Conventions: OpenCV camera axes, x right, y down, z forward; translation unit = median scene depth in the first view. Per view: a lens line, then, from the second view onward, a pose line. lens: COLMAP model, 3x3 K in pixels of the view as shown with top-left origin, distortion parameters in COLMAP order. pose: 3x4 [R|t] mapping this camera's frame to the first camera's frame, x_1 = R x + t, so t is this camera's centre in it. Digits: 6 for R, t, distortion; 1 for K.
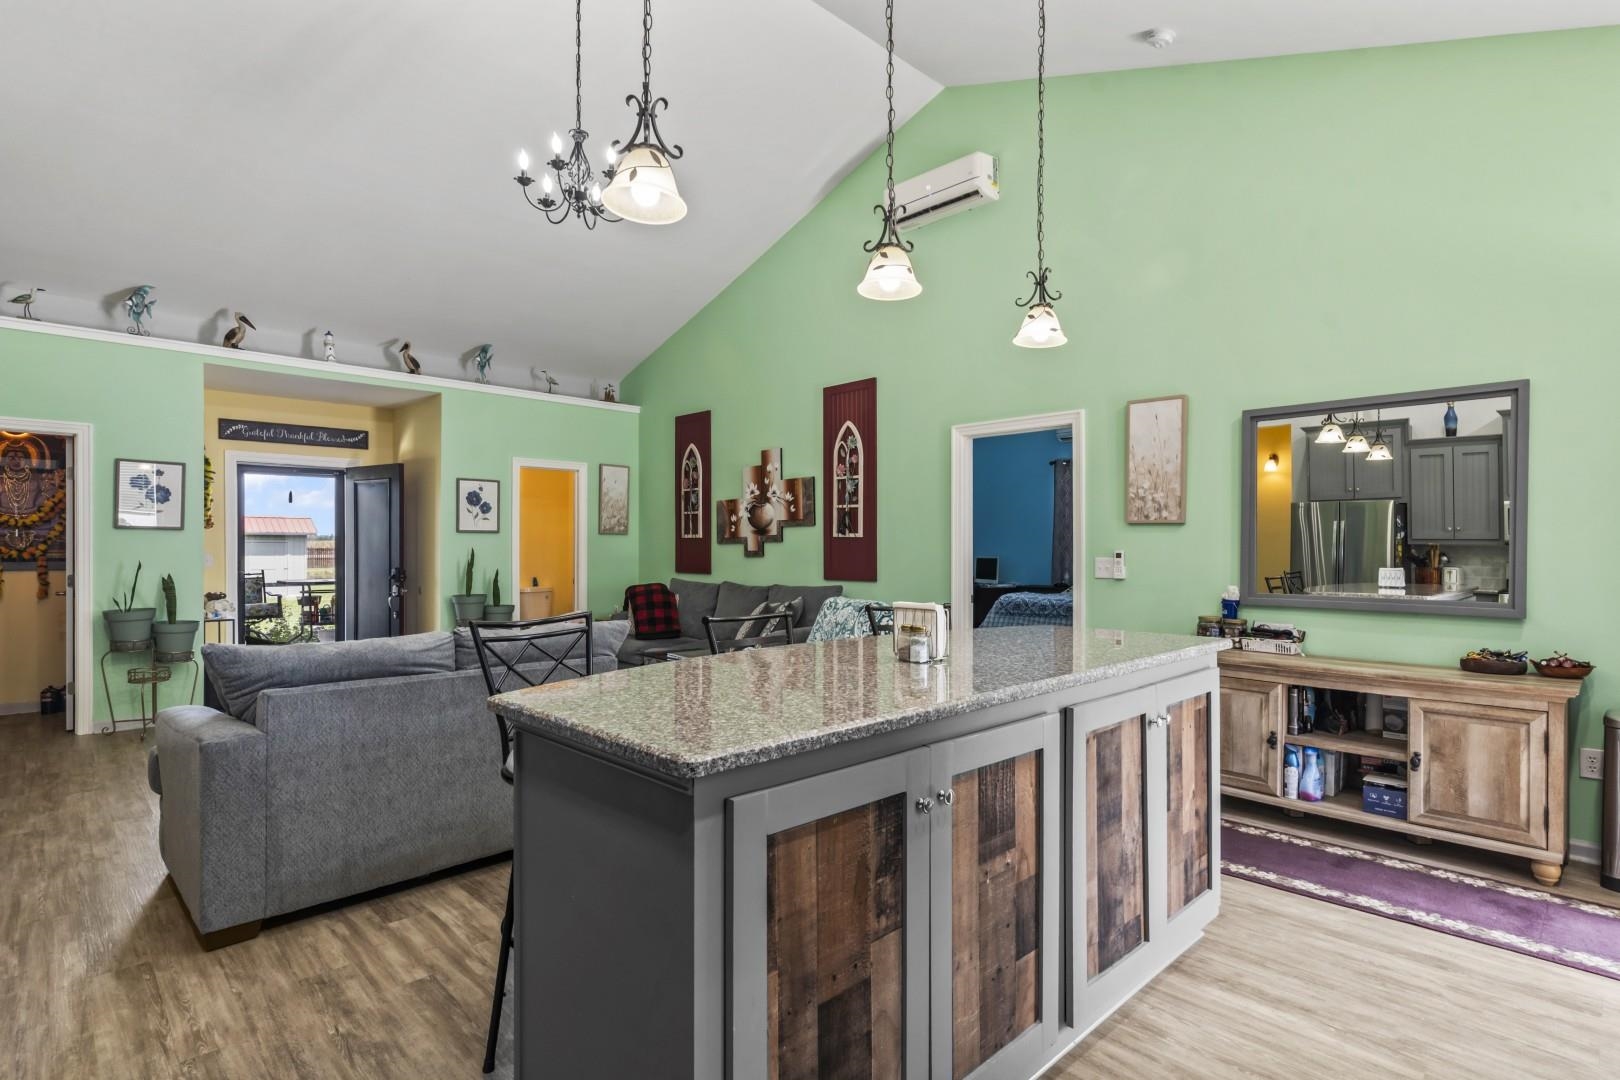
lens RADIAL K [[794.0, 0, 812.9], [0, 794.0, 557.1], [0, 0, 1]] dist [0.001357, -0.000773]
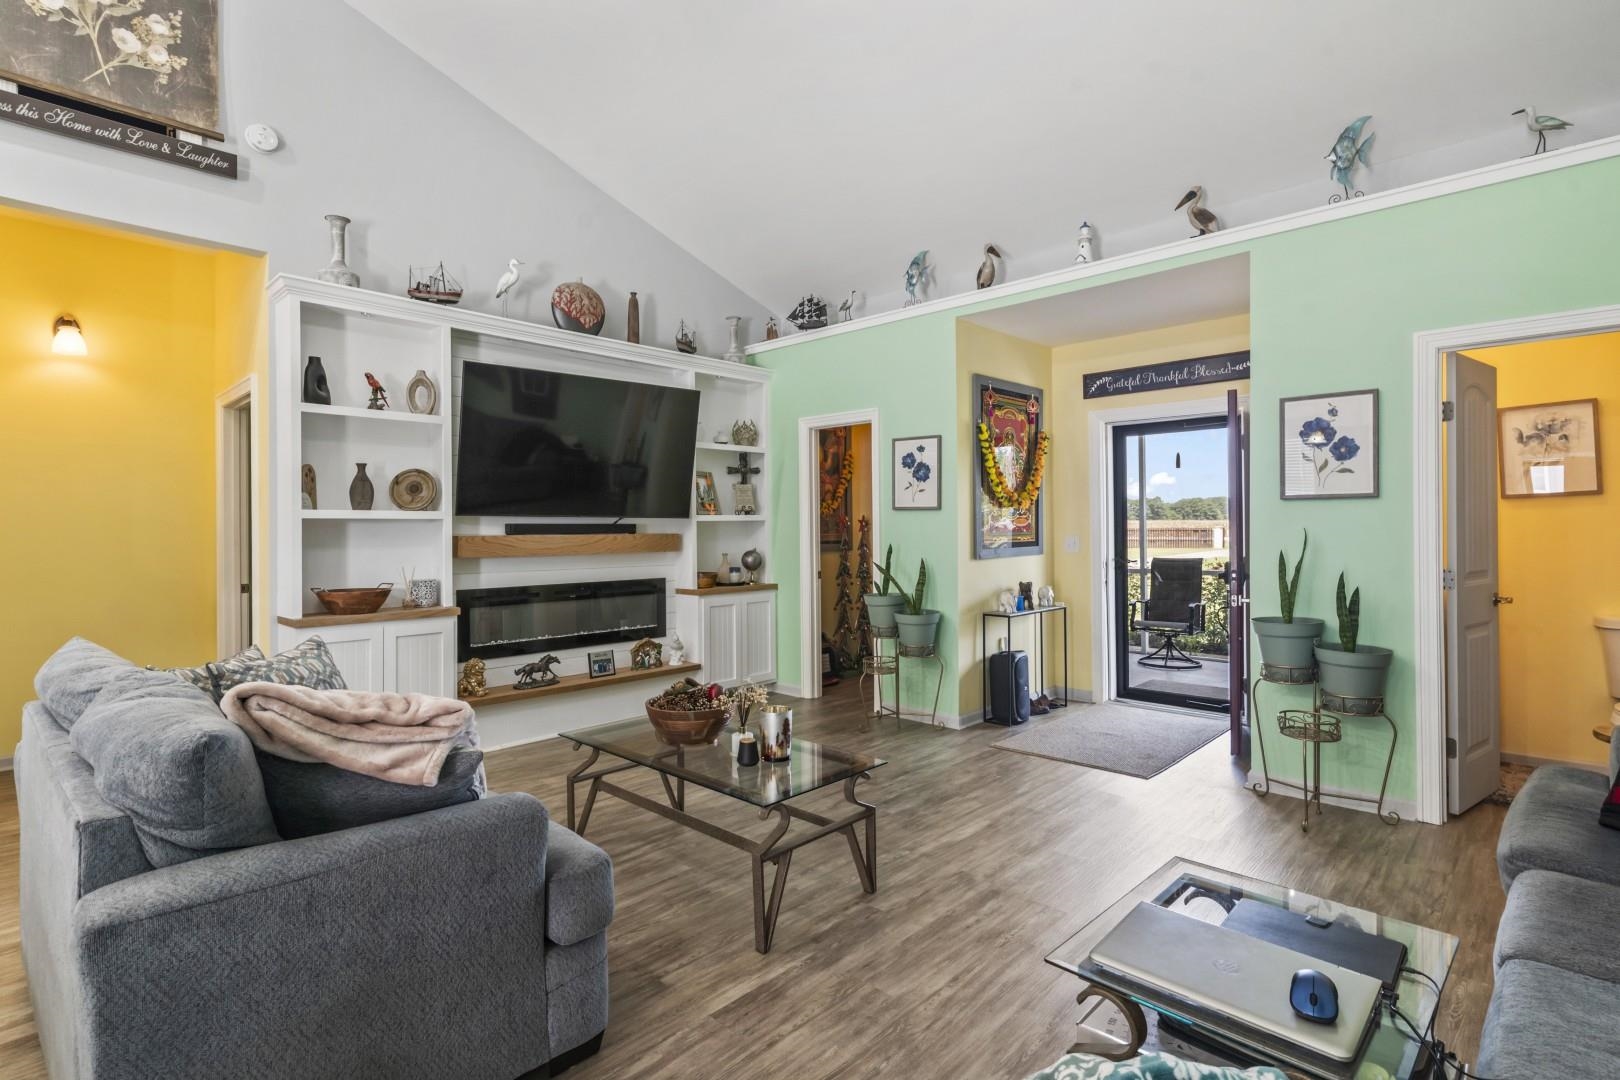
lens RADIAL K [[794.0, 0, 802.5], [0, 794.0, 531.2], [0, 0, 1]] dist [0.001357, -0.000773]
pose [[0.025546, 0.002571, -0.999670, 0.083644], [-0.007446, 0.999969, 0.002382, -0.009316], [0.999646, 0.007382, 0.025564, 0.686393]]
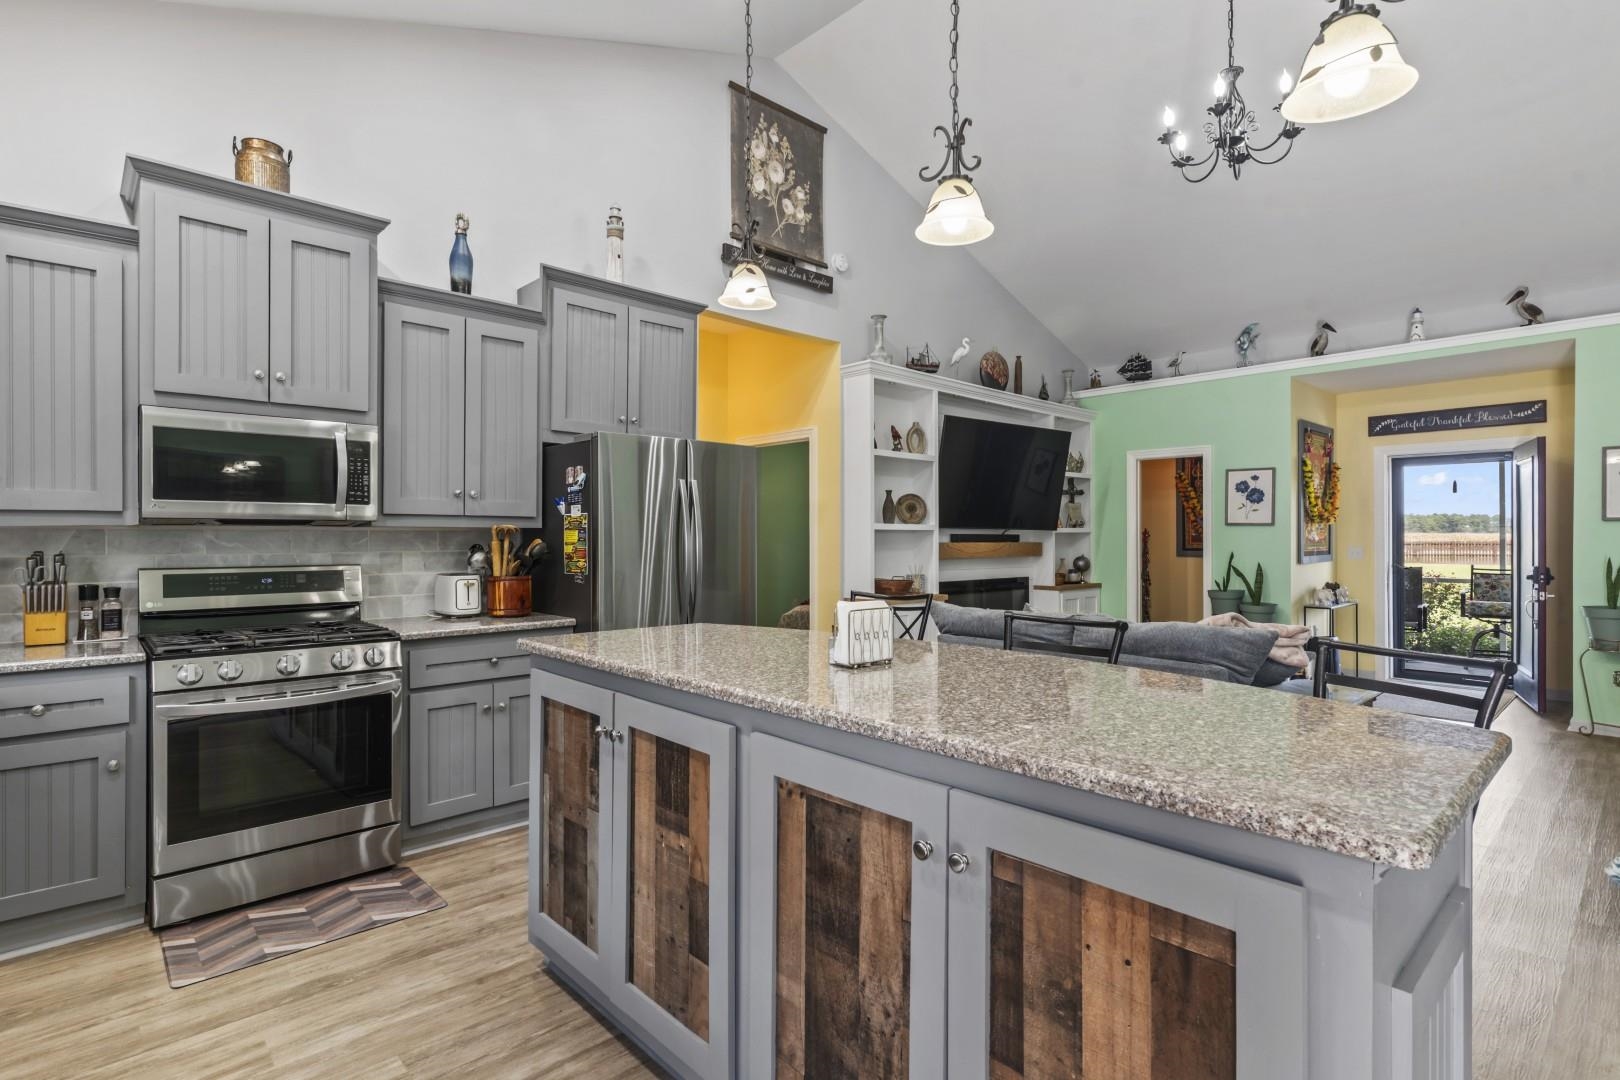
lens RADIAL K [[794.0, 0, 806.6], [0, 794.0, 536.8], [0, 0, 1]] dist [0.001357, -0.000773]
pose [[-0.033831, -0.002261, -0.999425, 0.321718], [-0.014843, 0.999888, -0.001760, -0.004544], [0.999317, 0.014775, -0.033861, 0.300993]]
